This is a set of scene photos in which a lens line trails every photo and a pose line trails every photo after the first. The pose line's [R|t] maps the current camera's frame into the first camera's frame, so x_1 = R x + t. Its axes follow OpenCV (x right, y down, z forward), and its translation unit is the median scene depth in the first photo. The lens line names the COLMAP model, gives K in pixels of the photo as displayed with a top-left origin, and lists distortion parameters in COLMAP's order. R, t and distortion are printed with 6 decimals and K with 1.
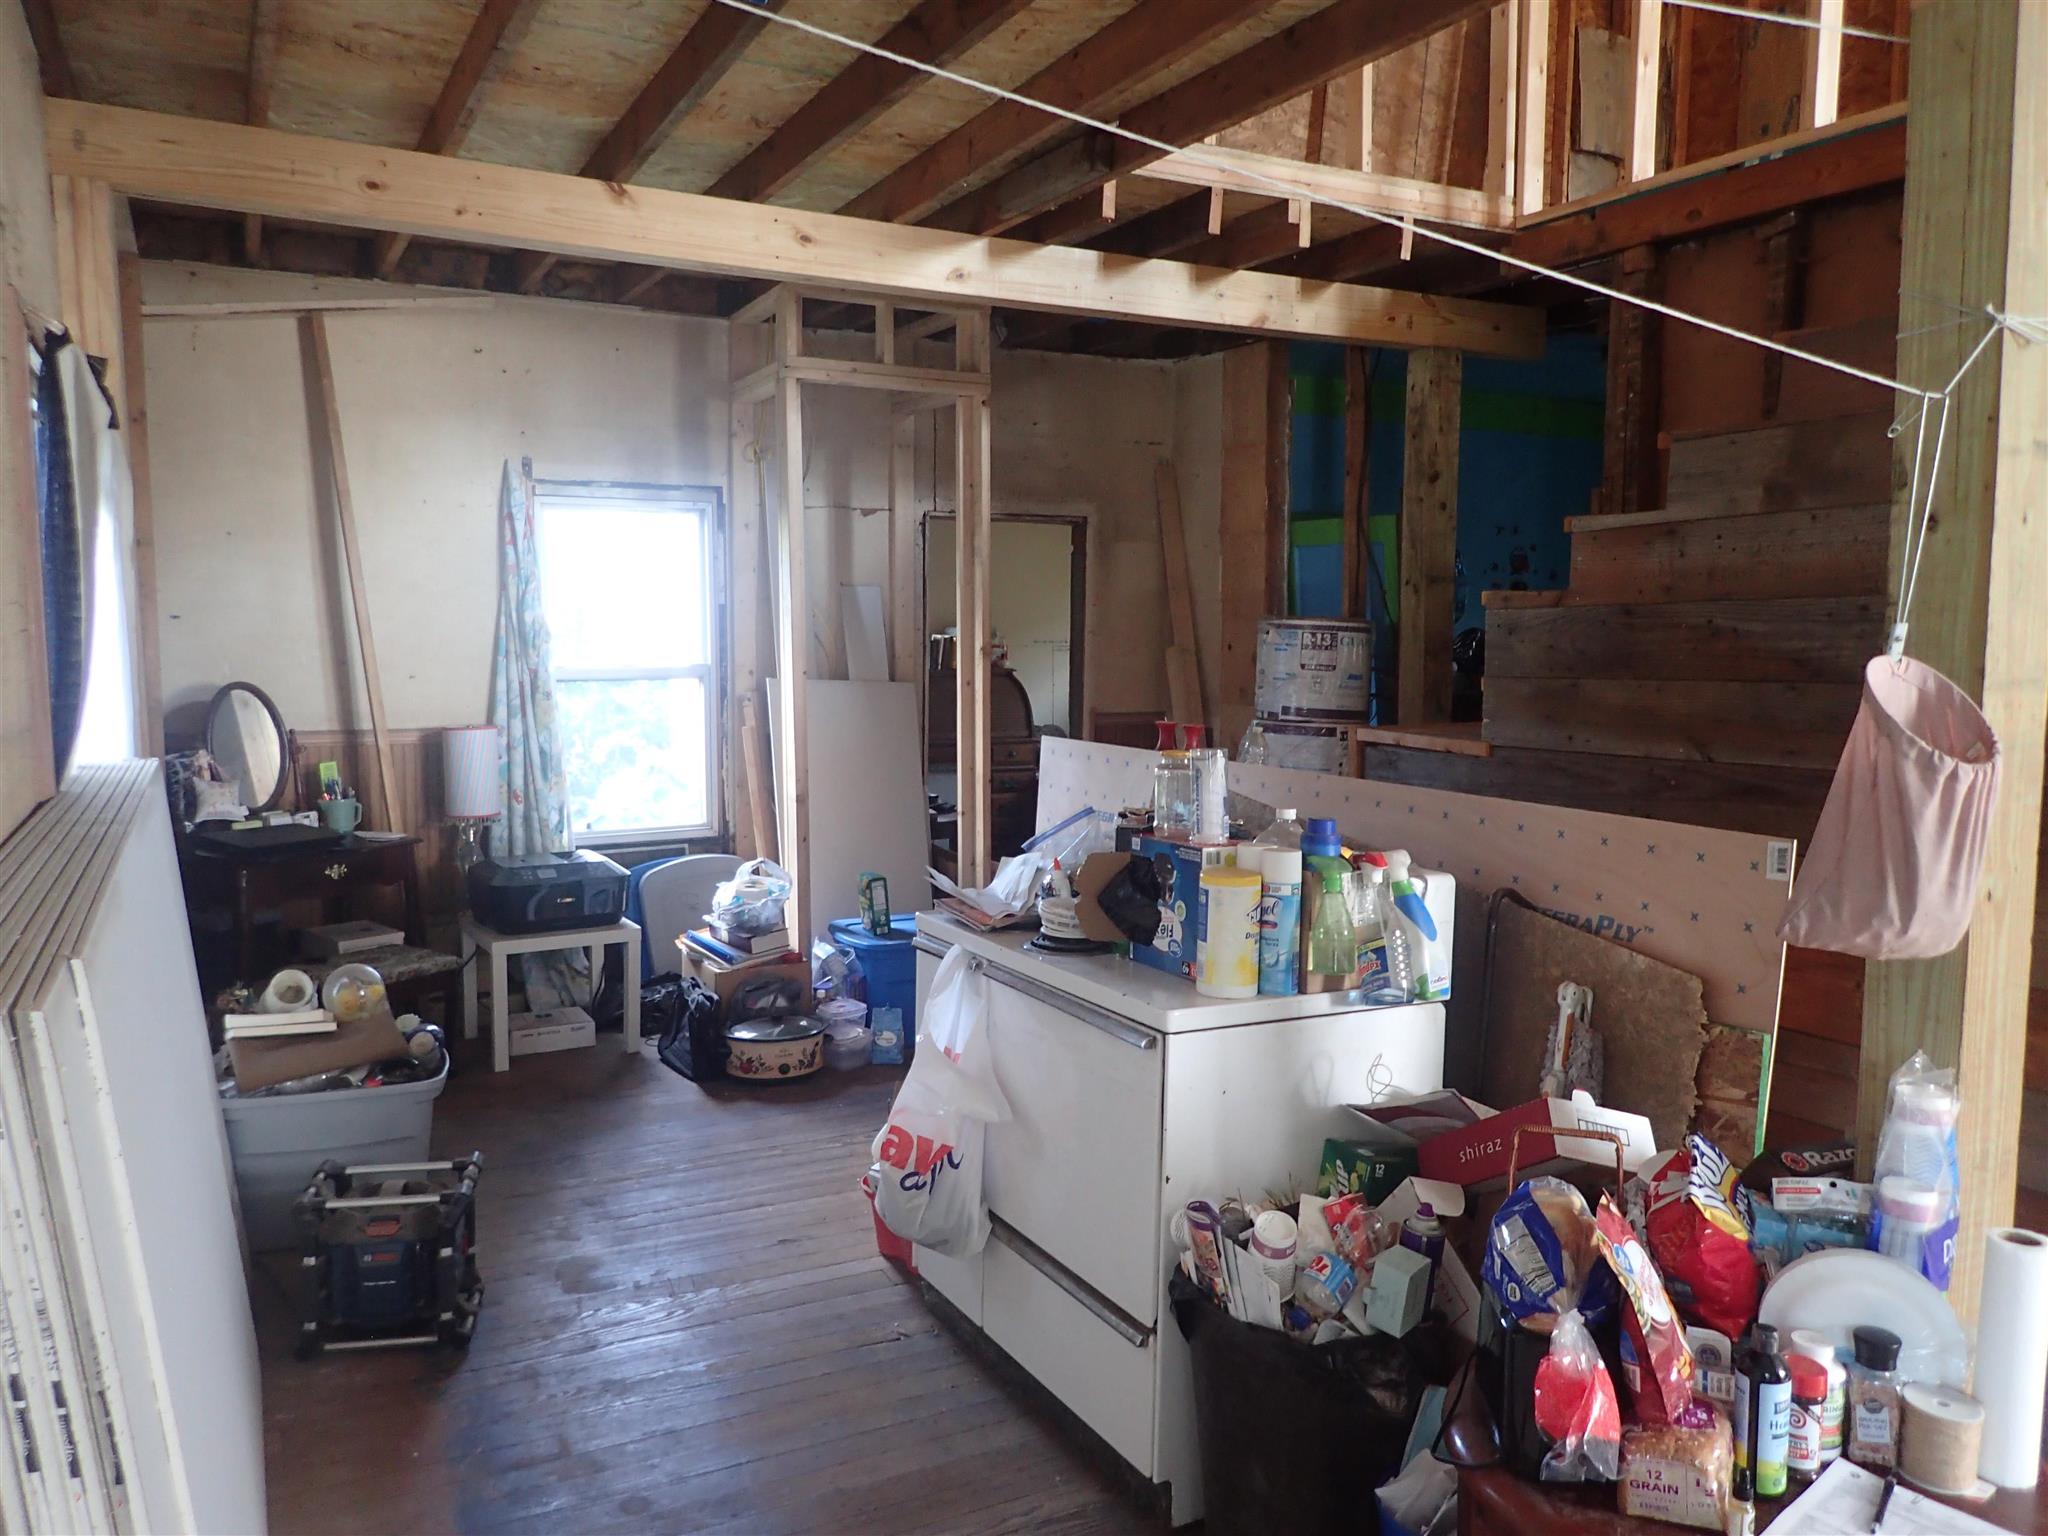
lens RADIAL K [[1526.0, 0, 1020.9], [0, 1526.0, 766.0], [0, 0, 1]] dist [0.008138, 0.001301]
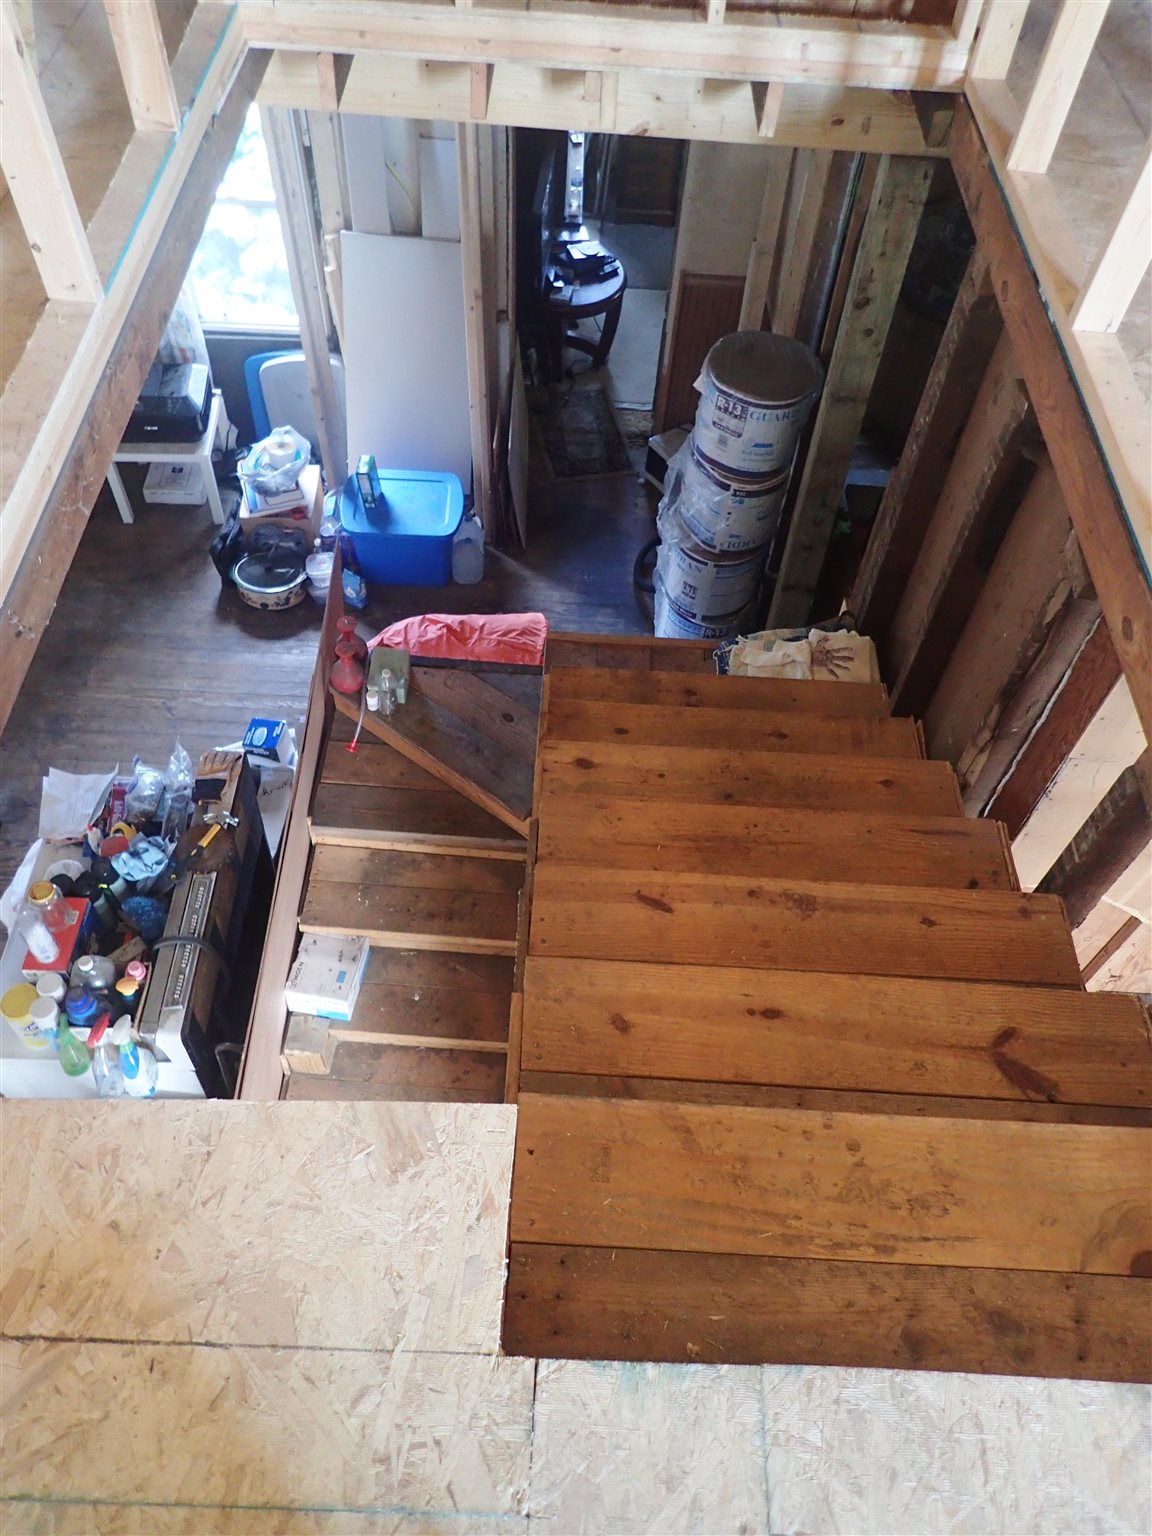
lens RADIAL K [[1144.5, 0, 600.1], [0, 1144.5, 755.6], [0, 0, 1]] dist [0.008138, 0.001301]
pose [[0.879382, 0.409850, -0.242302, 0.403368], [-0.102129, 0.659445, 0.744783, -0.494634], [0.465034, -0.630203, 0.621761, 0.342877]]
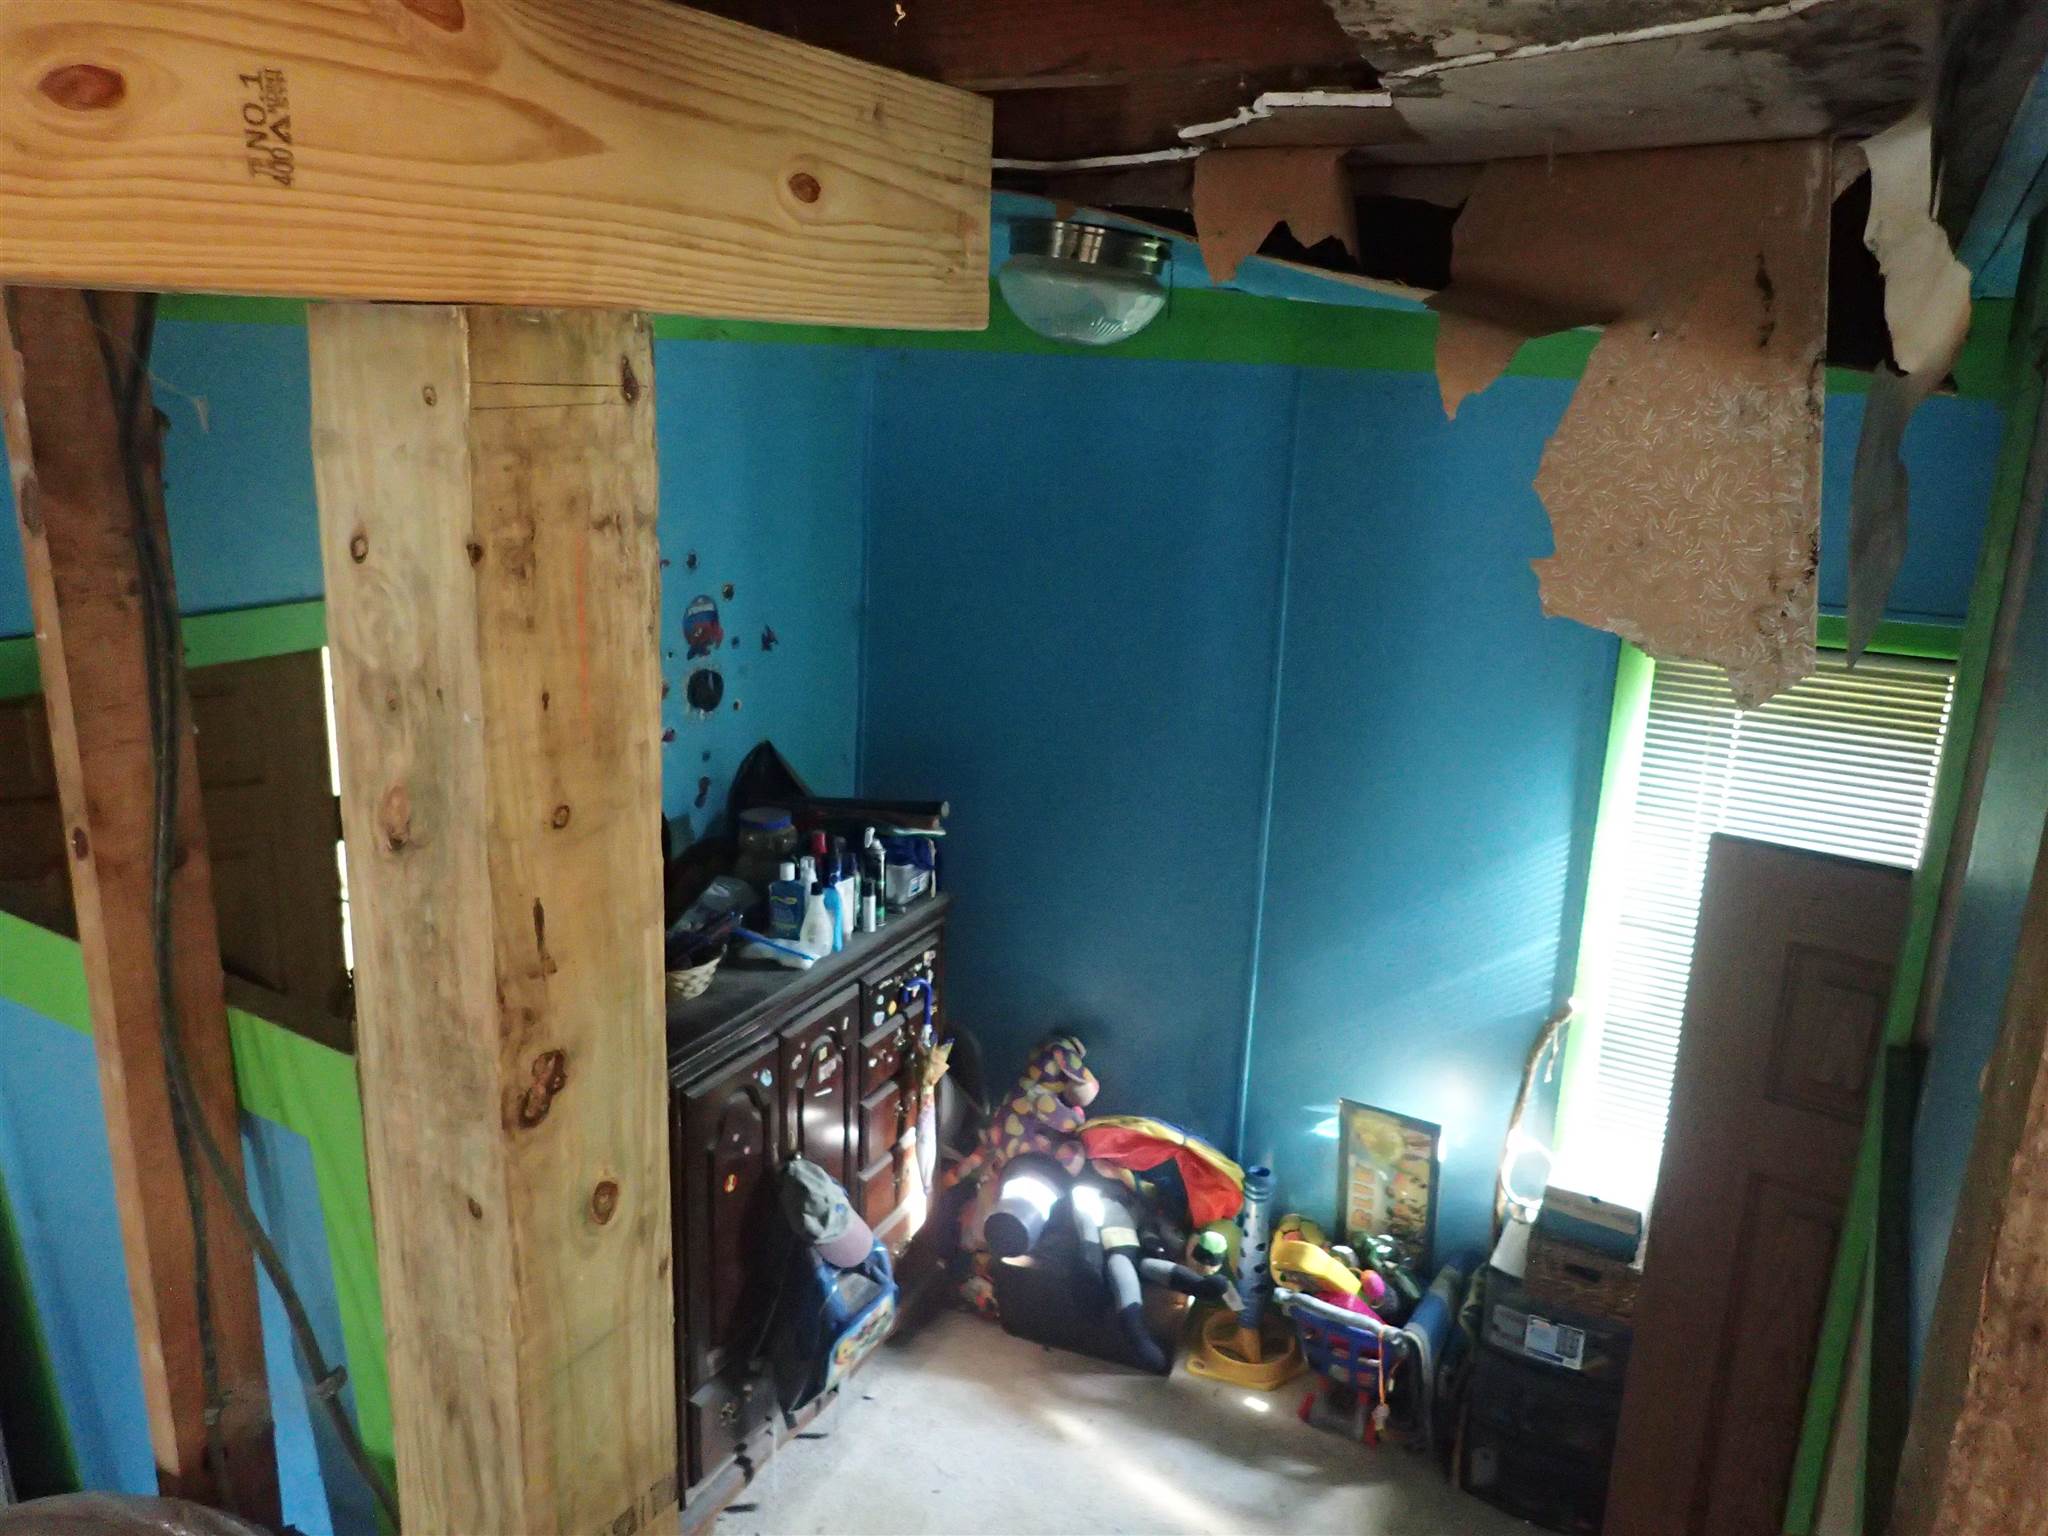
lens RADIAL K [[1526.0, 0, 1025.5], [0, 1526.0, 767.0], [0, 0, 1]] dist [0.008138, 0.001301]
pose [[0.831578, -0.118367, 0.542648, 0.225460], [0.021467, 0.983147, 0.181555, -0.252639], [-0.554992, -0.139328, 0.820104, 0.828364]]
